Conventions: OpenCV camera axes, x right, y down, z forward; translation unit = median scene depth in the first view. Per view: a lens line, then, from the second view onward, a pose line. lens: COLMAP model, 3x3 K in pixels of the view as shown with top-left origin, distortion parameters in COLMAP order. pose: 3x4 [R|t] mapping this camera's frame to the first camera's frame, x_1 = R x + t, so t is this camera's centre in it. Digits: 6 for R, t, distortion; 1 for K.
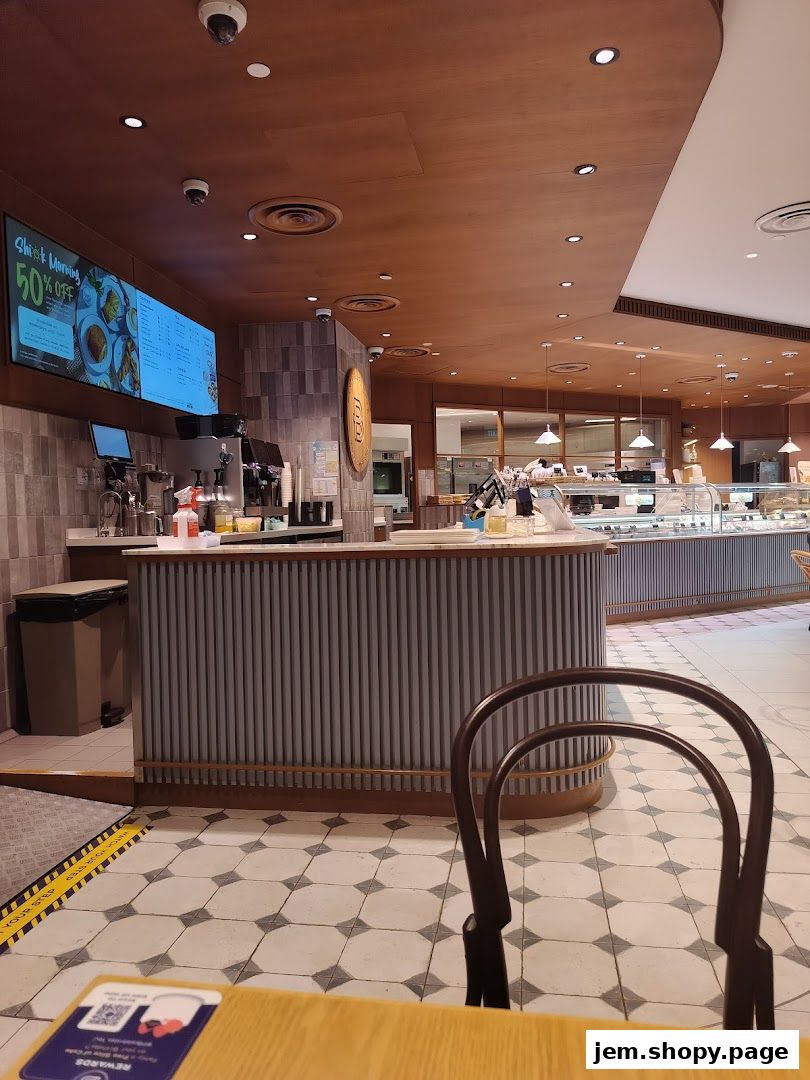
lens RADIAL K [[753.5, 0, 405.0], [0, 753.5, 540.0], [0, 0, 1]] dist [0.026435, -0.004381]
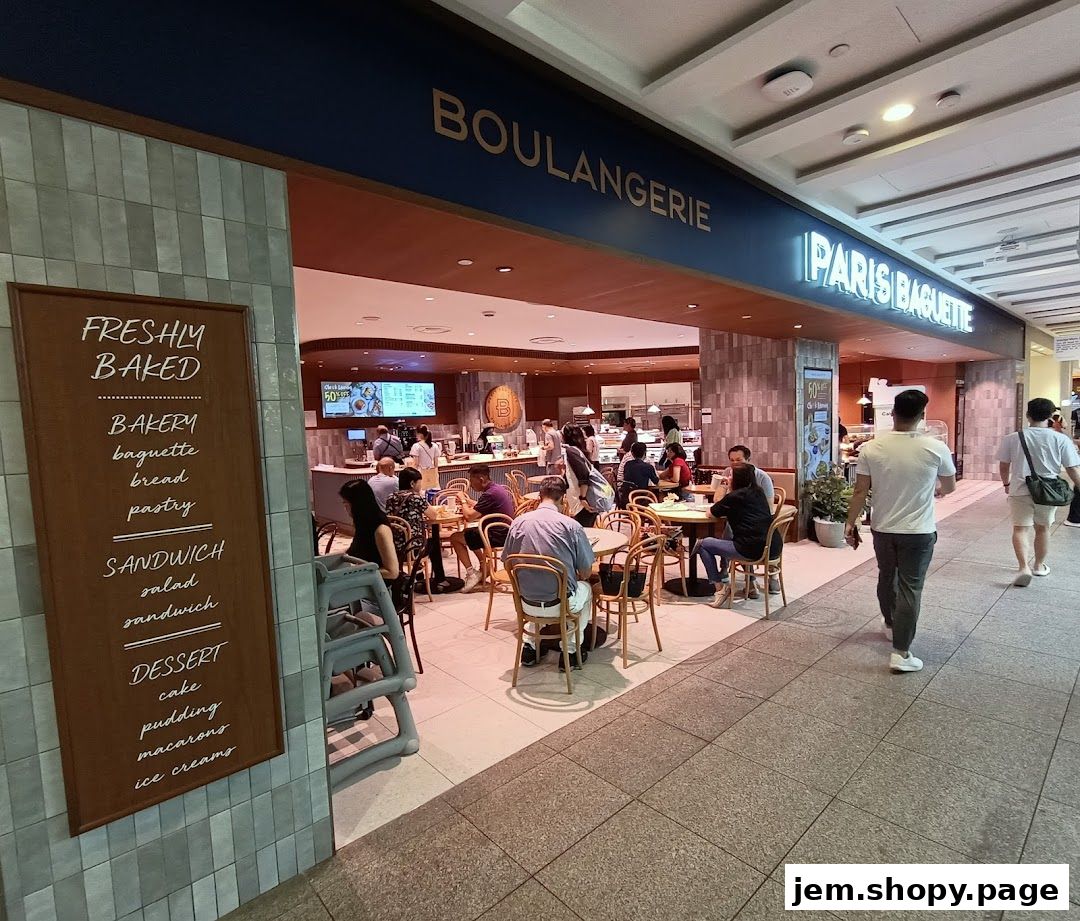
lens RADIAL K [[574.5, 0, 540.0], [0, 574.5, 460.5], [0, 0, 1]] dist [0.001200, 0.000034]
pose [[0.782941, 0.035577, -0.621078, 1.821969], [-0.005710, 0.998732, 0.050011, -0.139683], [0.622070, -0.035609, 0.782151, -0.526831]]
